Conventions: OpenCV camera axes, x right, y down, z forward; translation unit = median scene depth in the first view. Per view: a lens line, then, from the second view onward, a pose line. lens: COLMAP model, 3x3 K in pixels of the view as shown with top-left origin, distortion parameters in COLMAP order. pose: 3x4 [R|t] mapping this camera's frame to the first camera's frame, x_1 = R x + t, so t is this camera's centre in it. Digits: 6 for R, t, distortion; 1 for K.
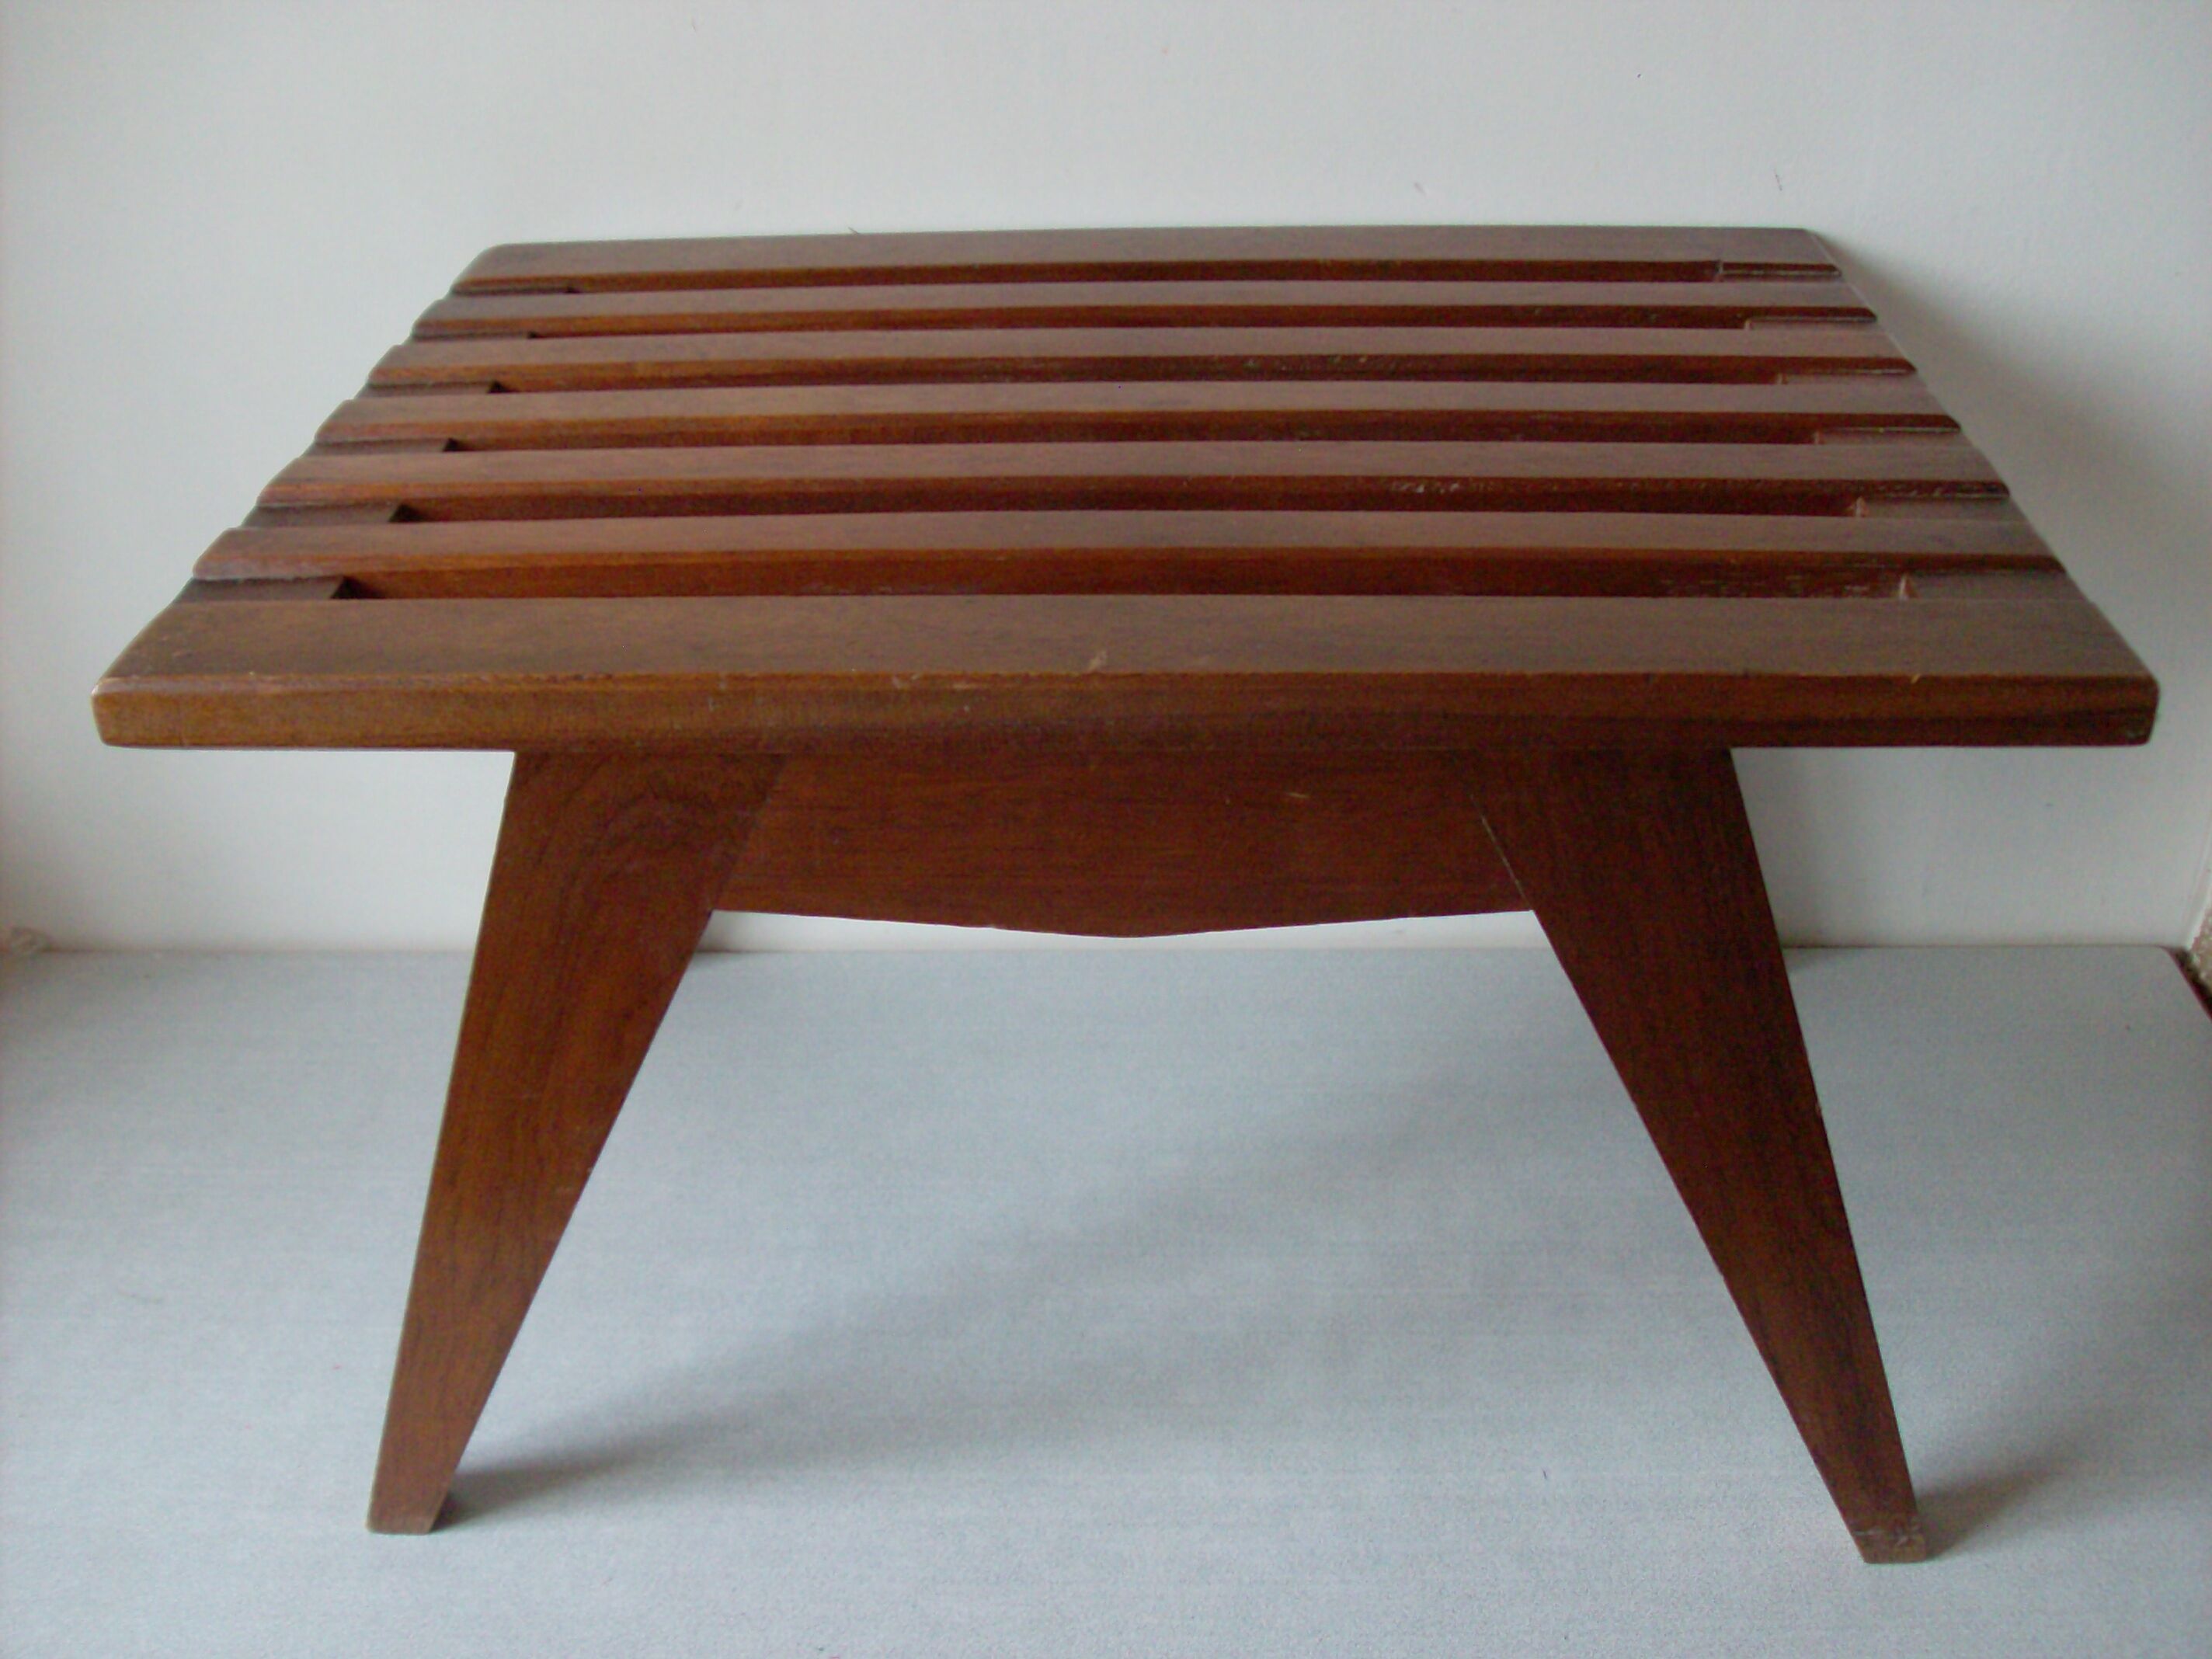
lens RADIAL K [[2248.5, 0, 1106.0], [0, 2248.5, 829.5], [0, 0, 1]] dist [-0.187410, 0.123760]
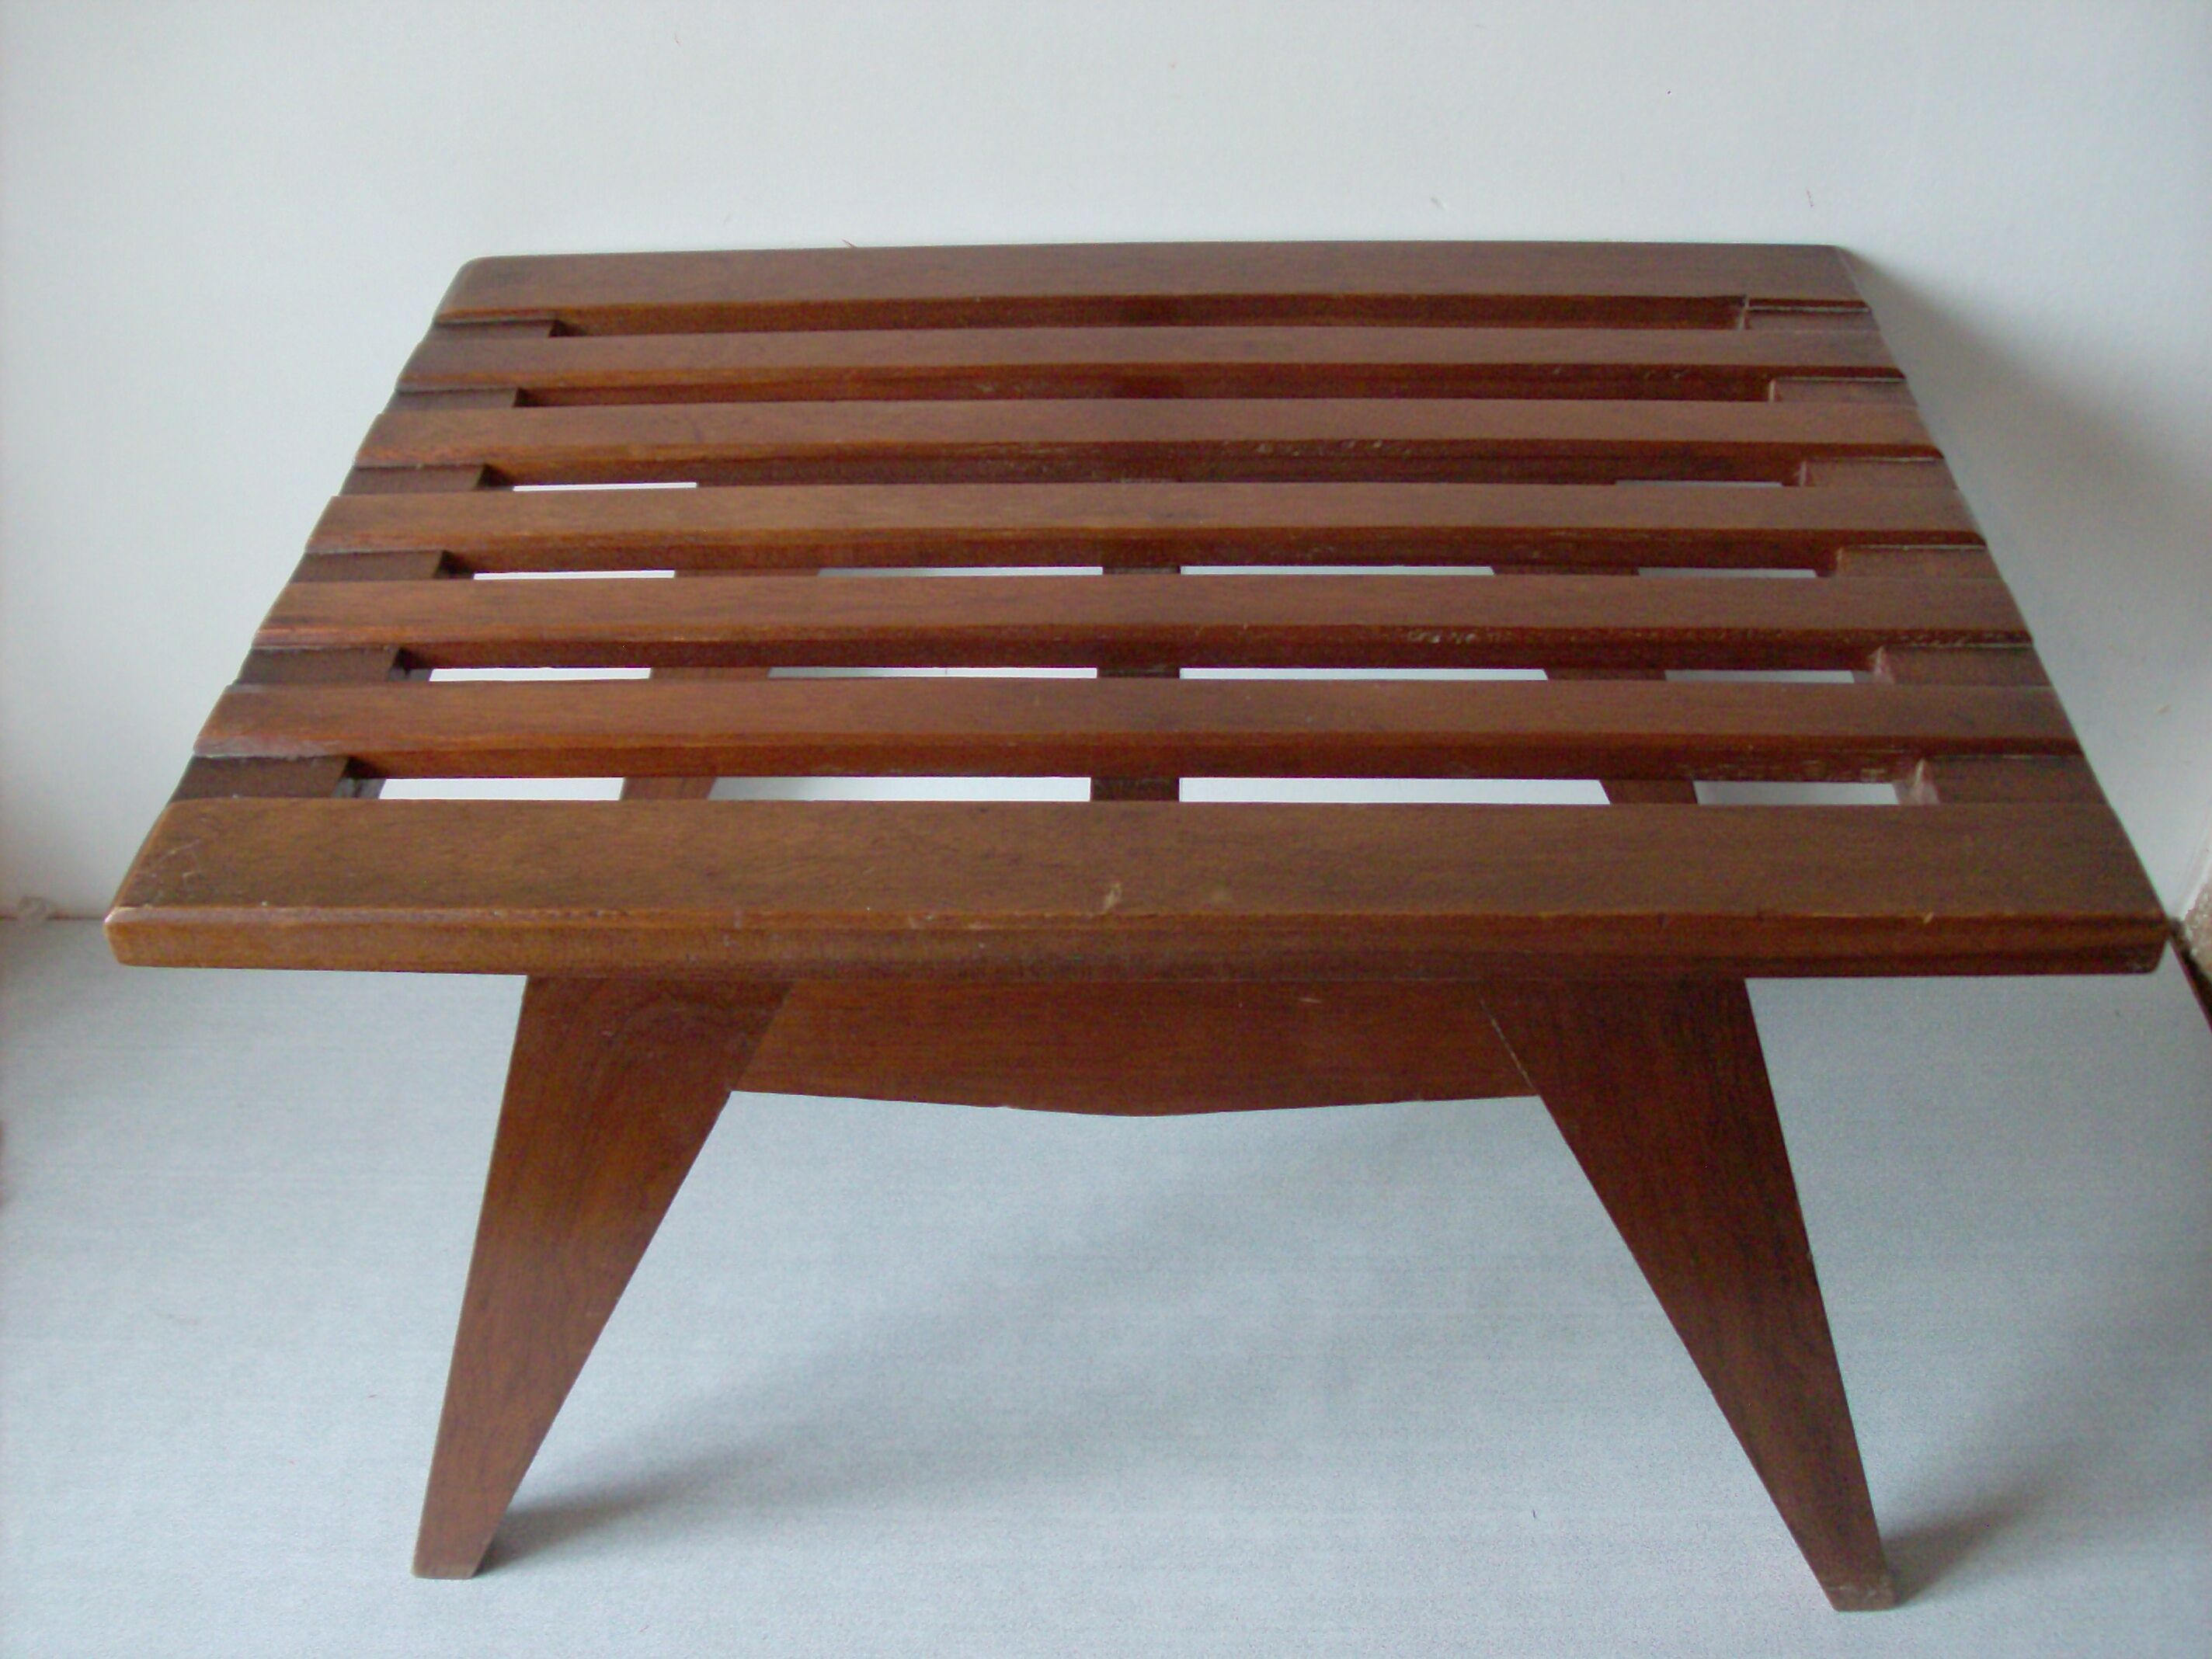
lens RADIAL K [[2248.5, 0, 1106.0], [0, 2248.5, 829.5], [0, 0, 1]] dist [-0.187410, 0.123760]
pose [[0.999988, -0.003391, 0.003668, -0.007768], [0.002833, 0.989744, 0.142827, -0.189500], [-0.004114, -0.142815, 0.989741, 0.011125]]
